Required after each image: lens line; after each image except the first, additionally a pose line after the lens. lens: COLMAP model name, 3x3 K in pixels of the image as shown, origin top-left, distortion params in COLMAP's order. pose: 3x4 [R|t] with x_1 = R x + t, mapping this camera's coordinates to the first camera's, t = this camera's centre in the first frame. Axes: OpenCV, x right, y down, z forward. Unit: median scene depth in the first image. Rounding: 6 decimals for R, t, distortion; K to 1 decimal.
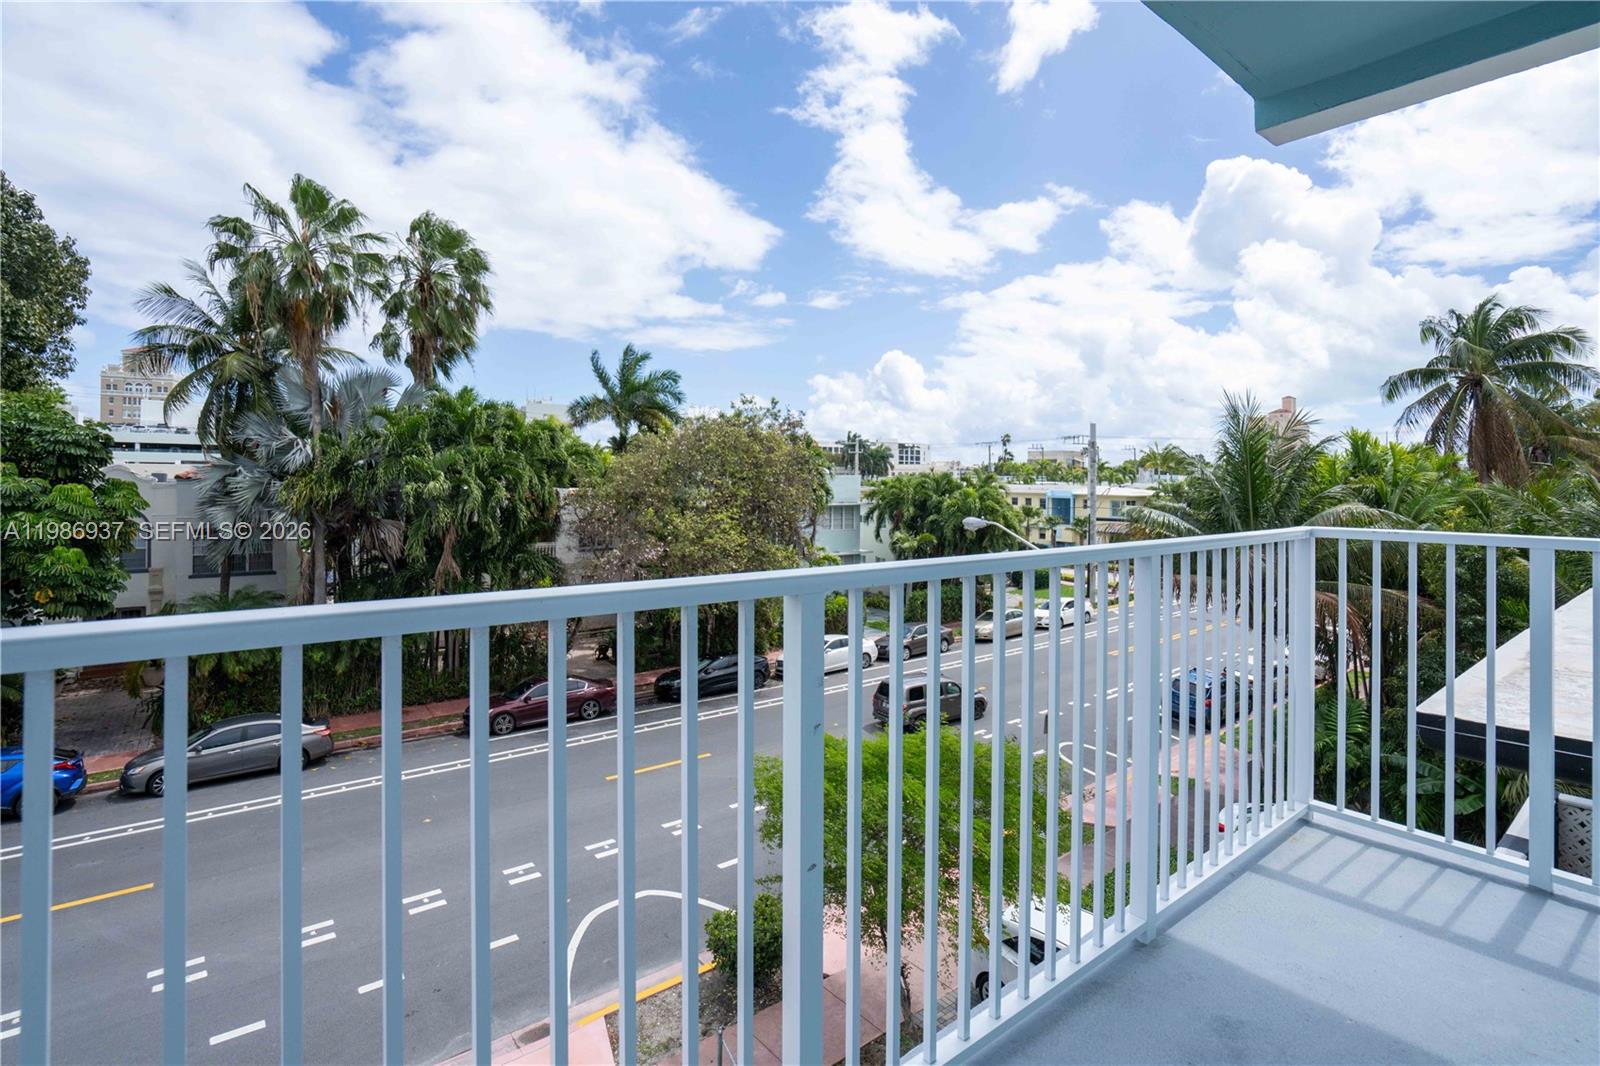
lens RADIAL K [[785.2, 0, 770.3], [0, 785.2, 481.6], [0, 0, 1]] dist [-0.017463, 0.000528]
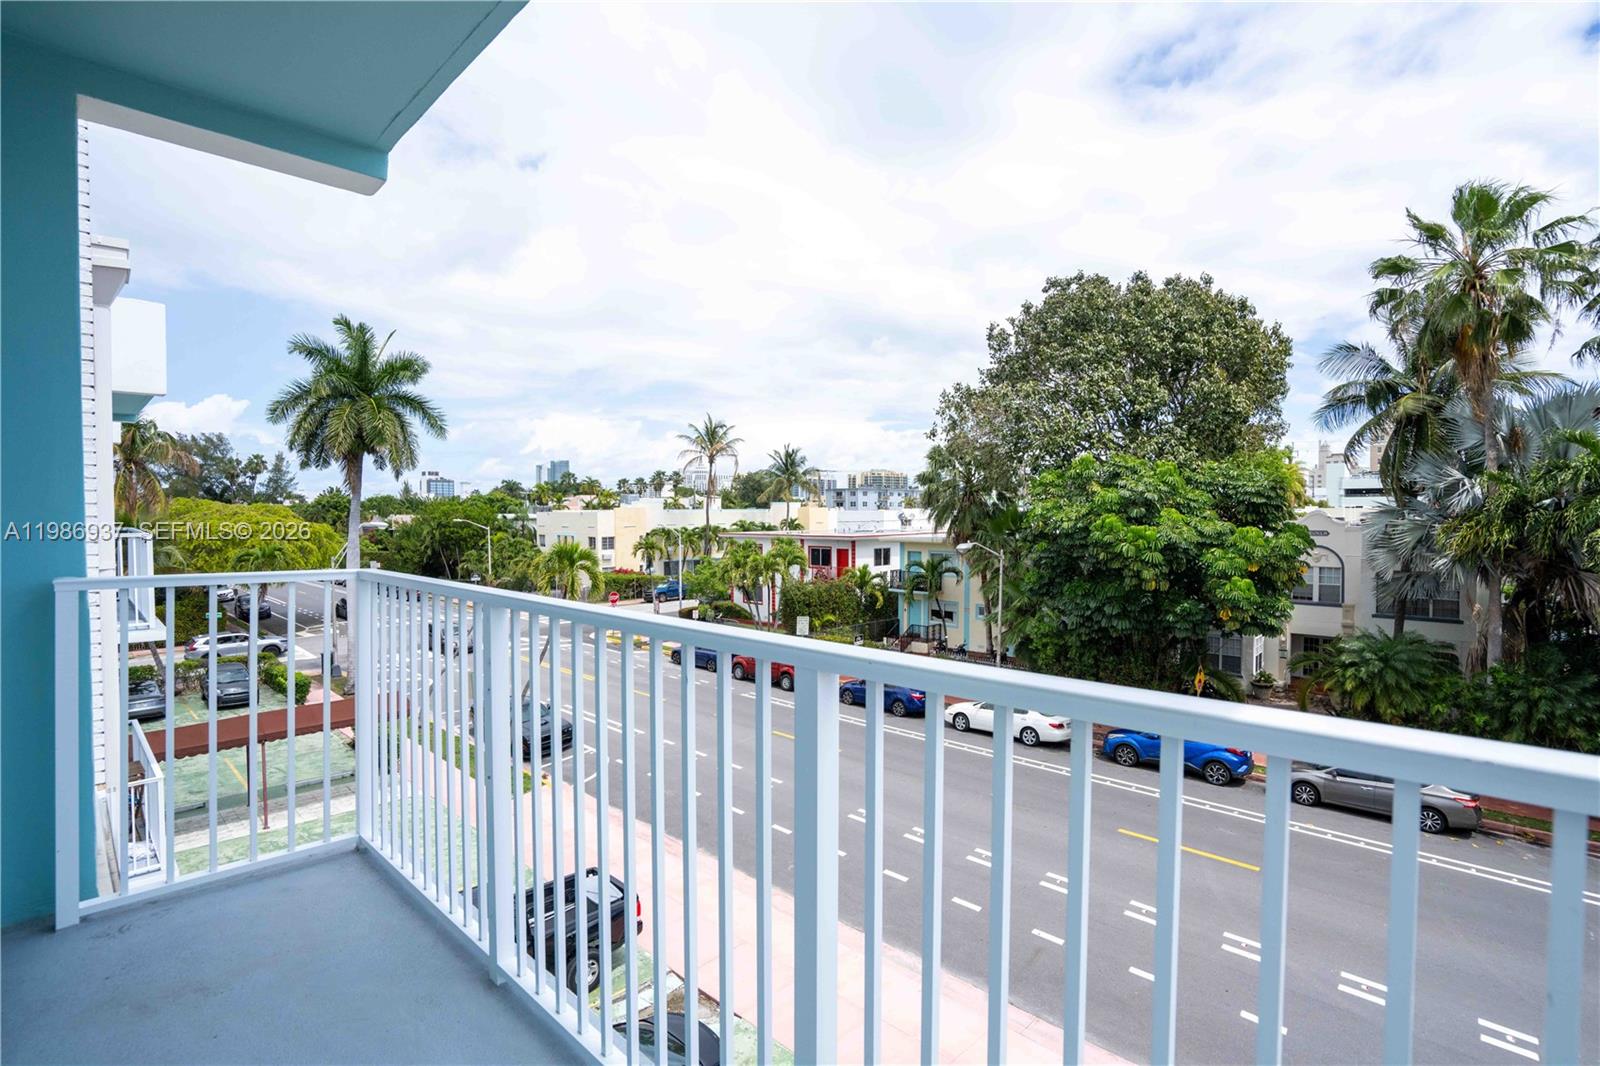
lens RADIAL K [[732.7, 0, 802.5], [0, 732.7, 529.1], [0, 0, 1]] dist [-0.000879, -0.000062]
pose [[0.163940, 0.006444, -0.986449, 0.118960], [-0.001337, 0.999979, 0.006311, 0.000332], [0.986469, 0.000284, 0.163945, 0.089870]]
